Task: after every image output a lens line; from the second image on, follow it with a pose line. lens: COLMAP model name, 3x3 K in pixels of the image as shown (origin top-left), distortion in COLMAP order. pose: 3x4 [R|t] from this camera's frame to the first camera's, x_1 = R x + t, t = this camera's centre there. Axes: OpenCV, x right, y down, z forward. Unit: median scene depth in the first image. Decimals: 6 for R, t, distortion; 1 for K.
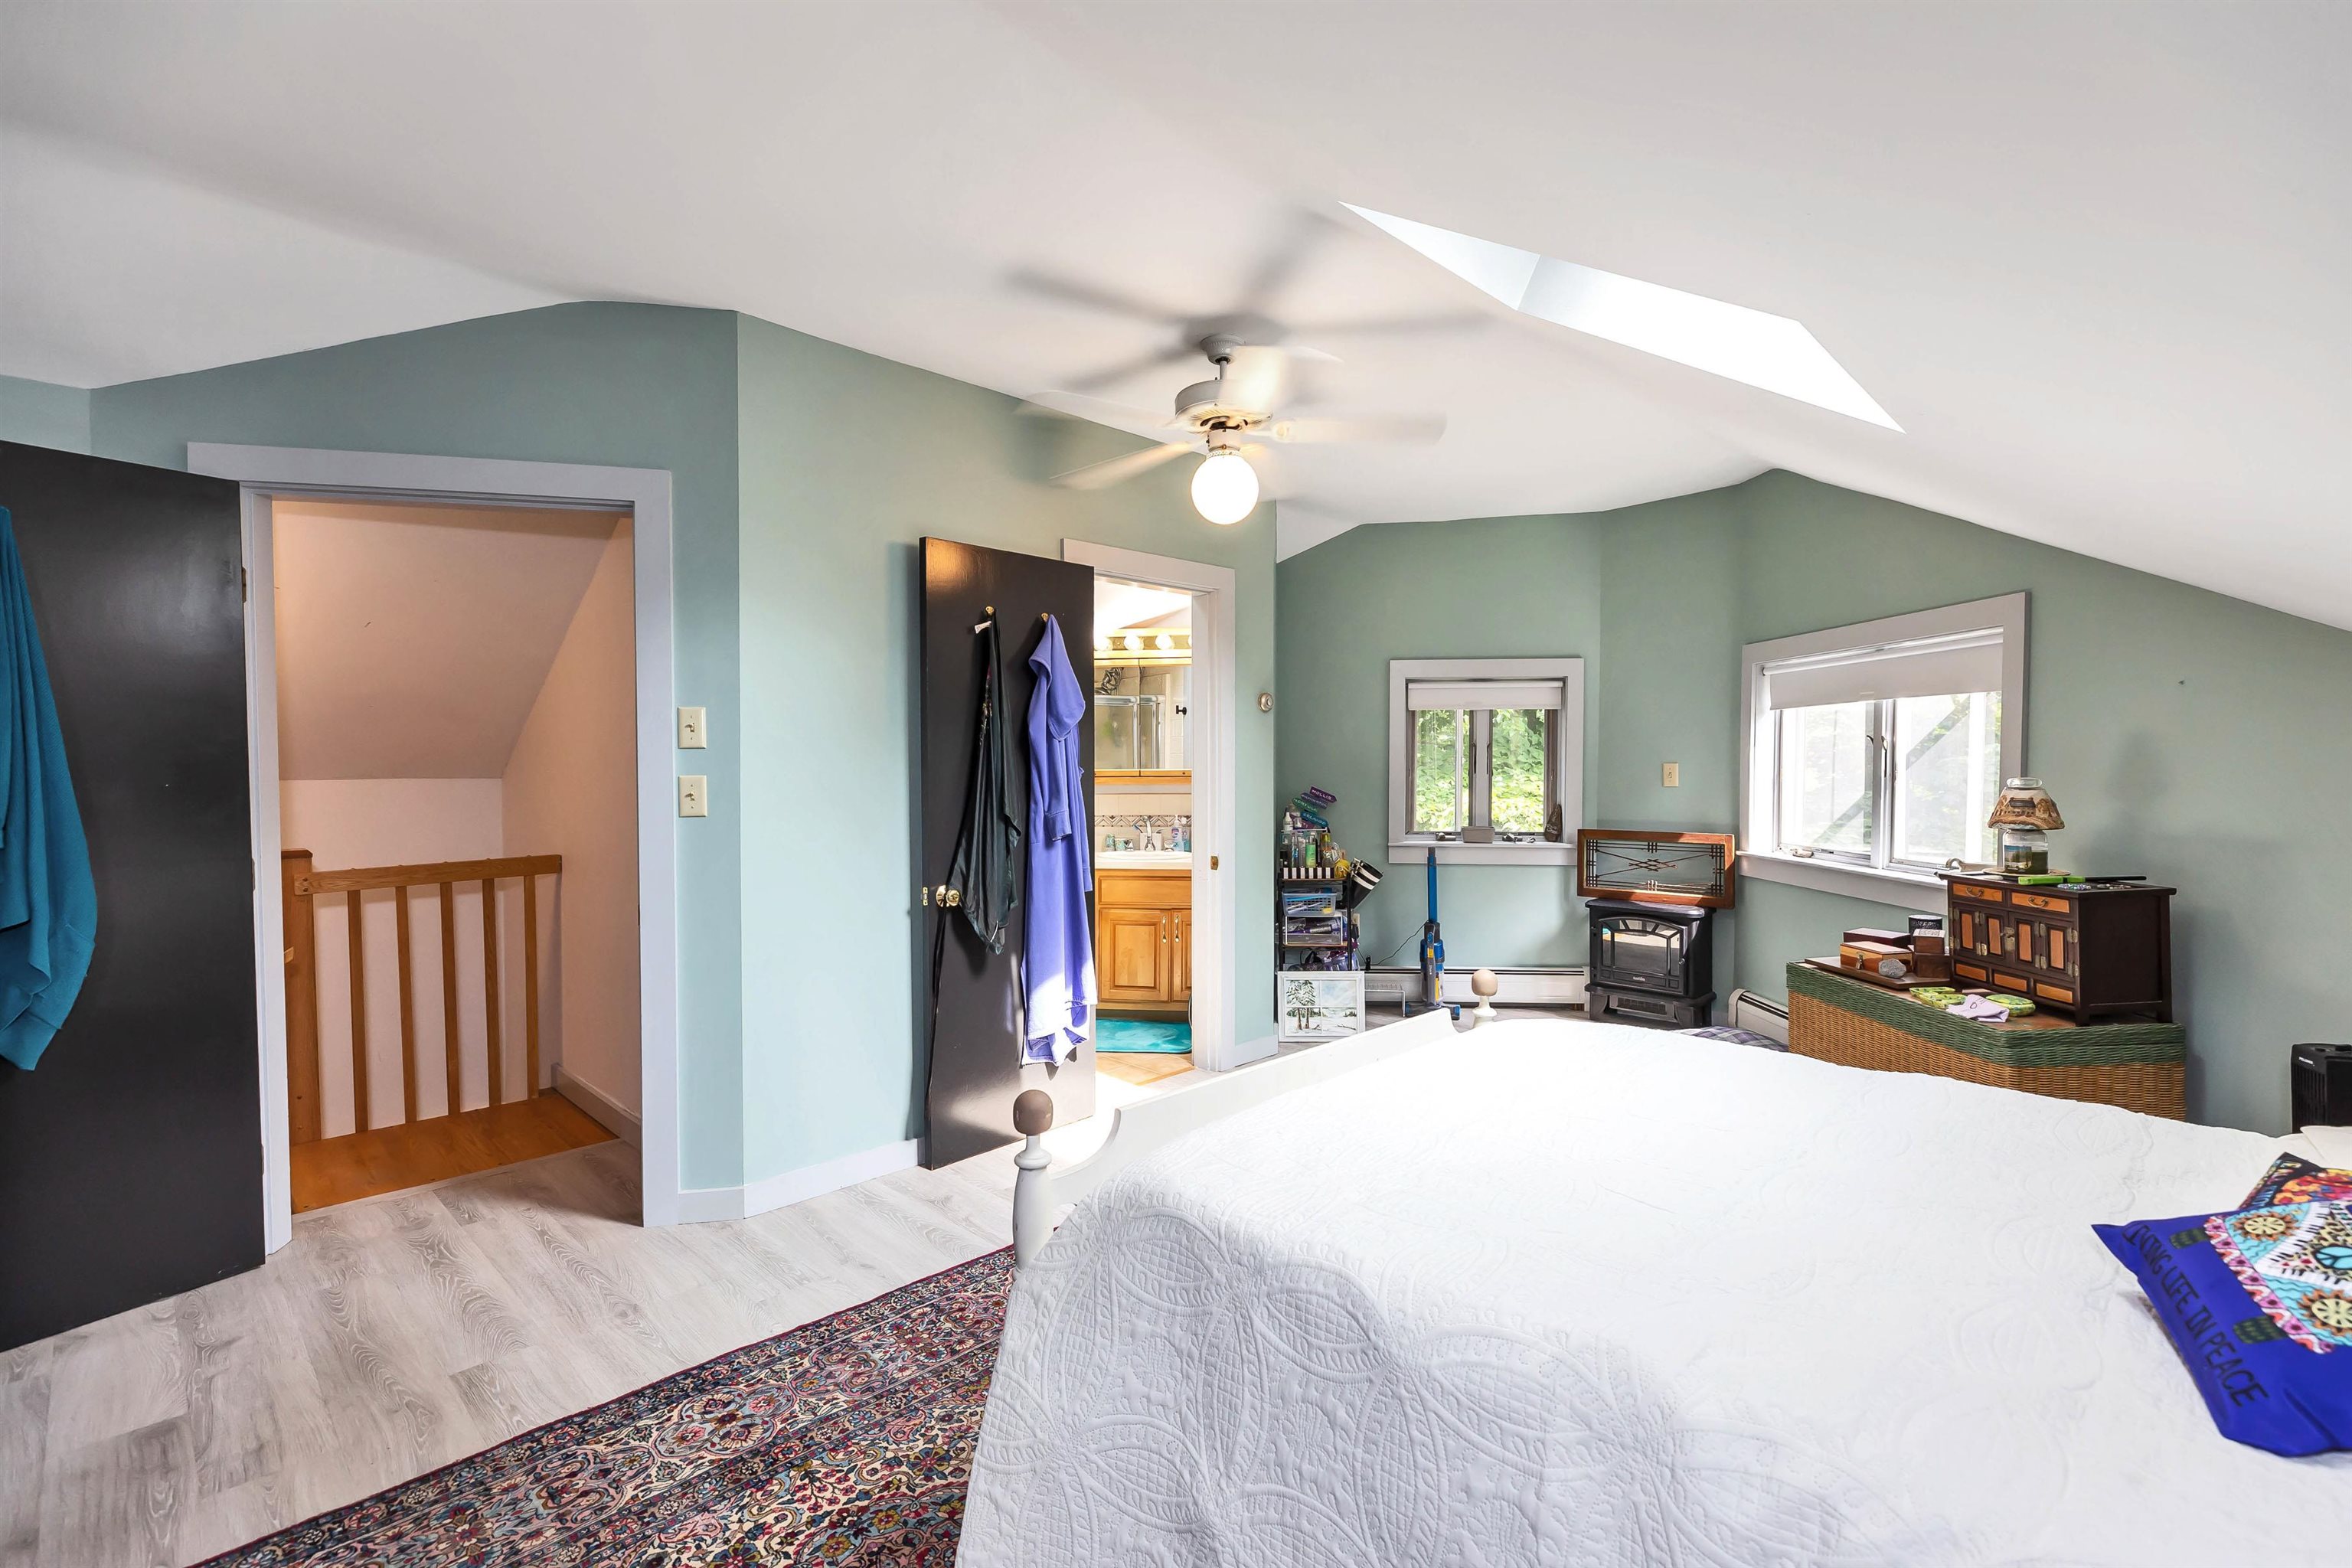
lens RADIAL K [[1024.0, 0, 1176.0], [0, 1024.0, 784.0], [0, 0, 1]] dist [0.002303, 0.000311]
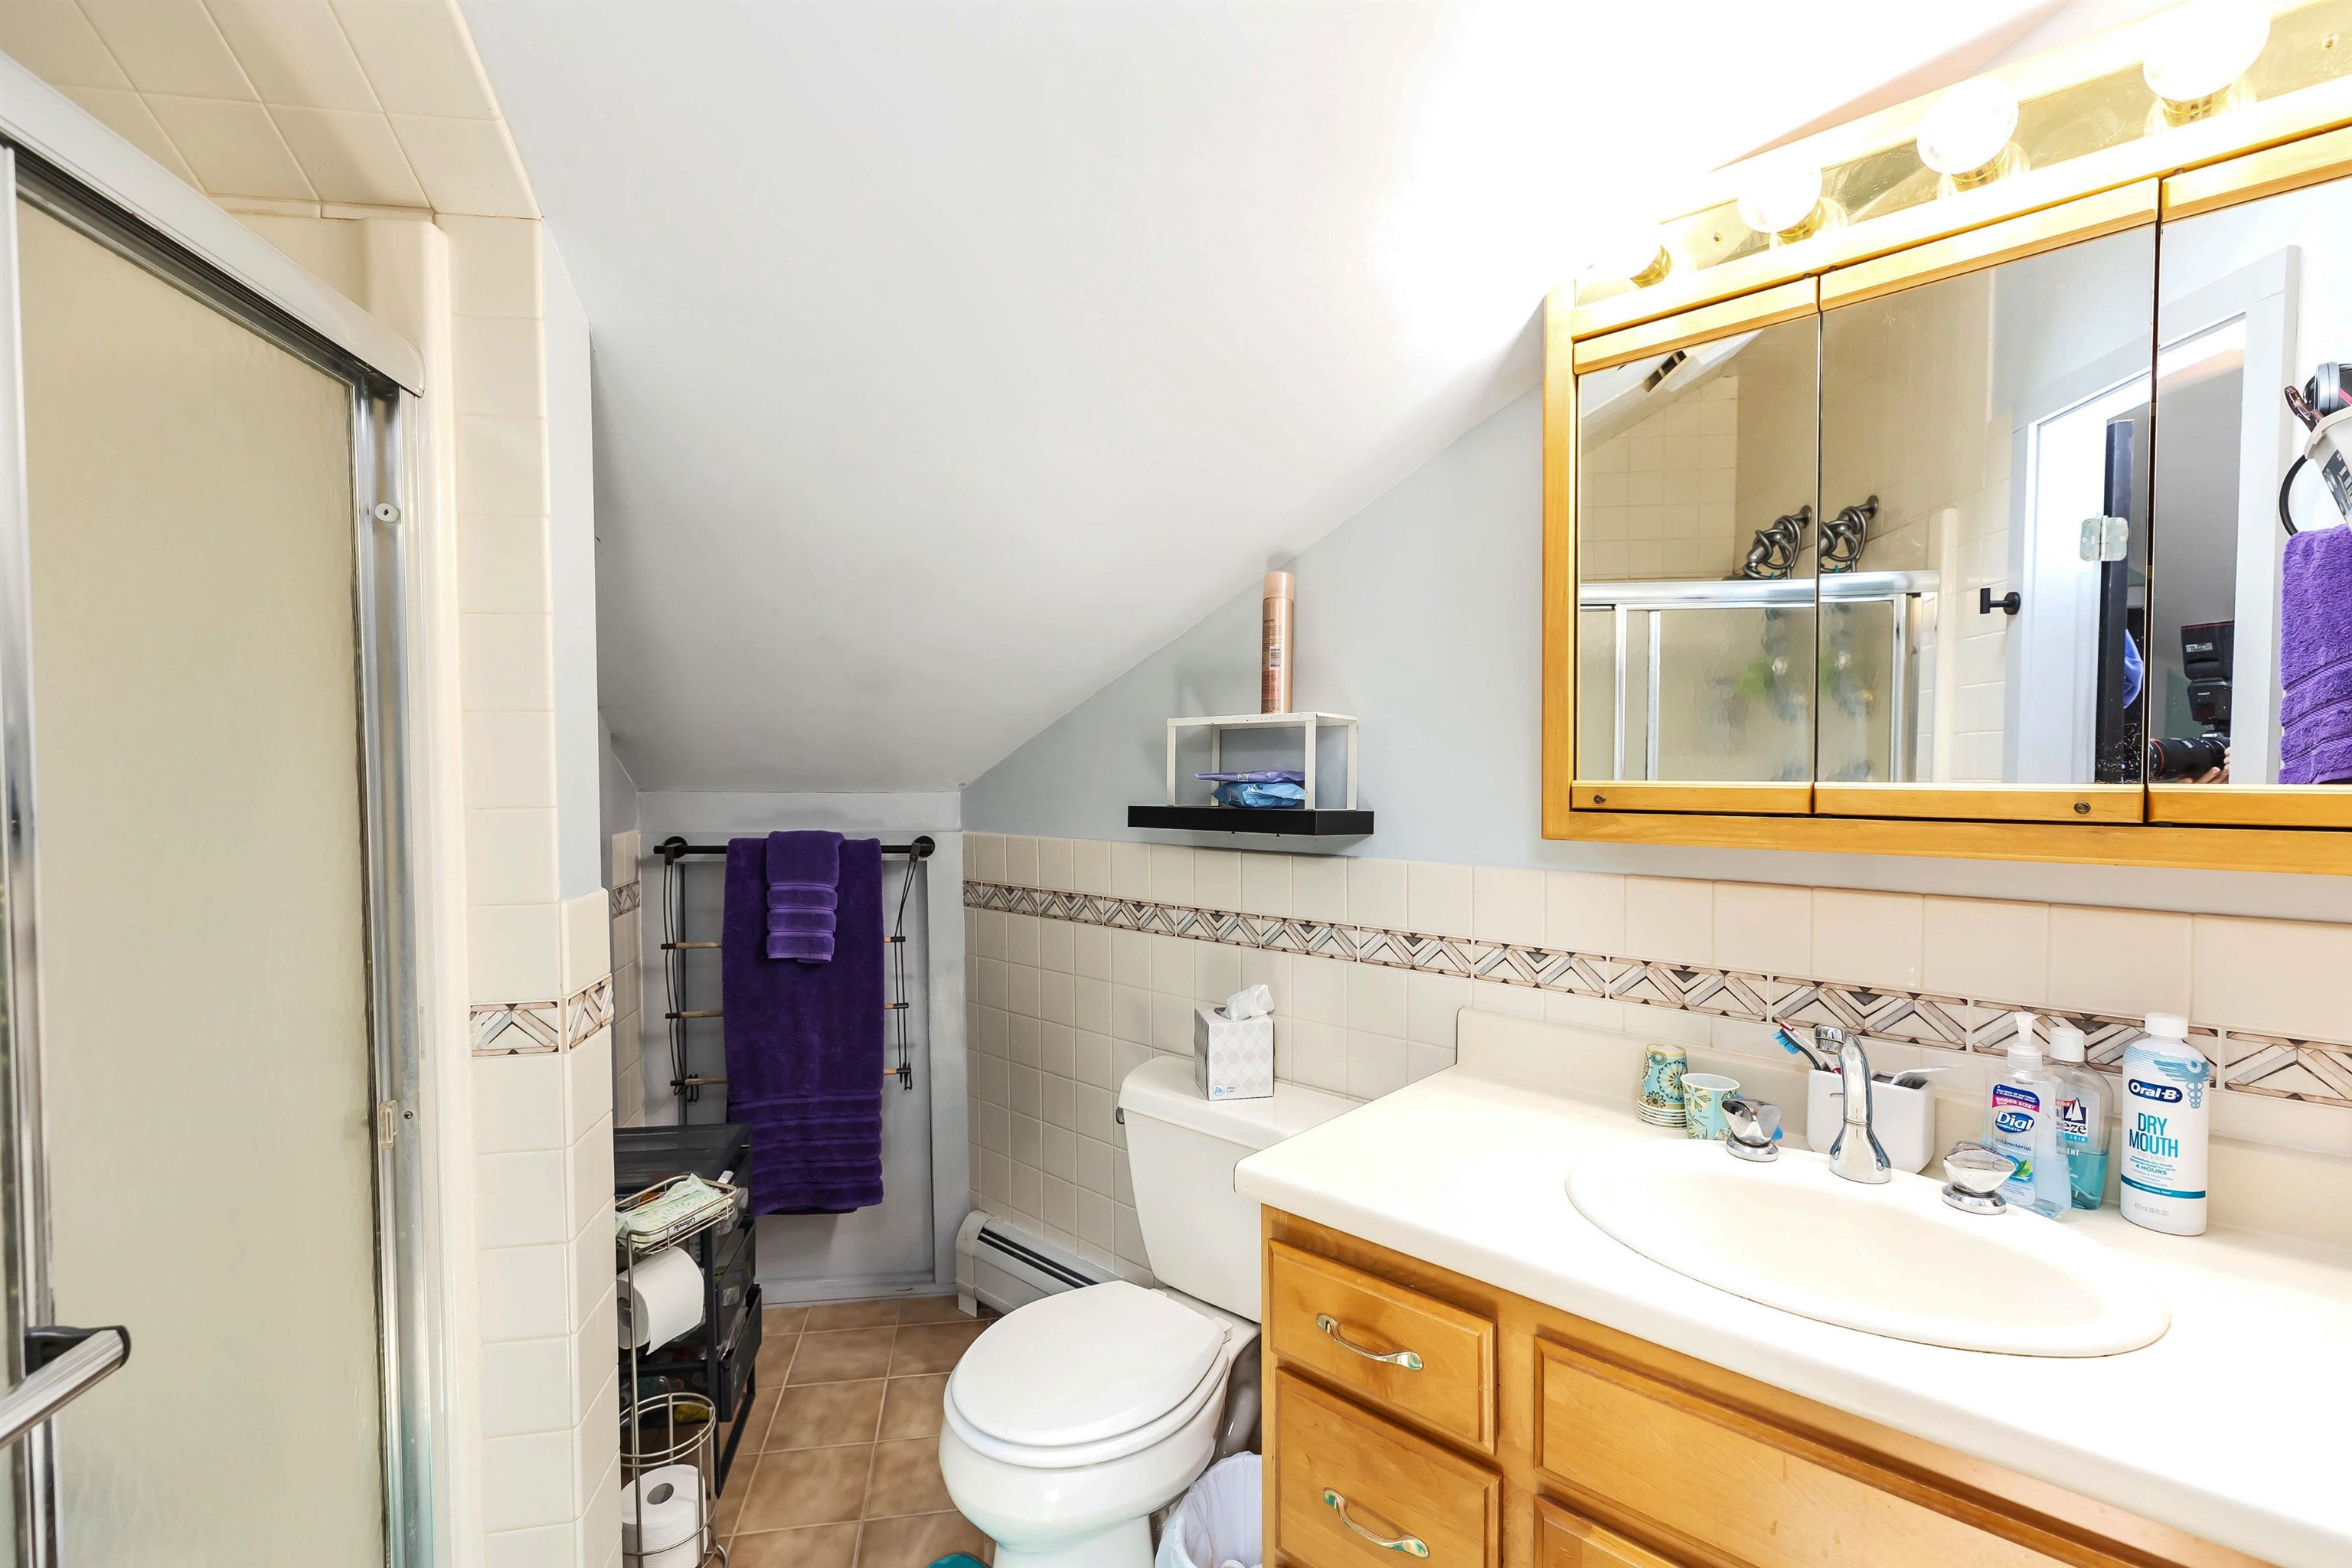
lens RADIAL K [[1078.7, 0, 1150.7], [0, 1078.7, 800.4], [0, 0, 1]] dist [0.001943, 0.000149]
pose [[0.810178, 0.019841, -0.585849, -0.010799], [-0.015199, 0.999802, 0.012843, -0.008134], [0.585987, -0.001501, 0.810319, 0.533356]]
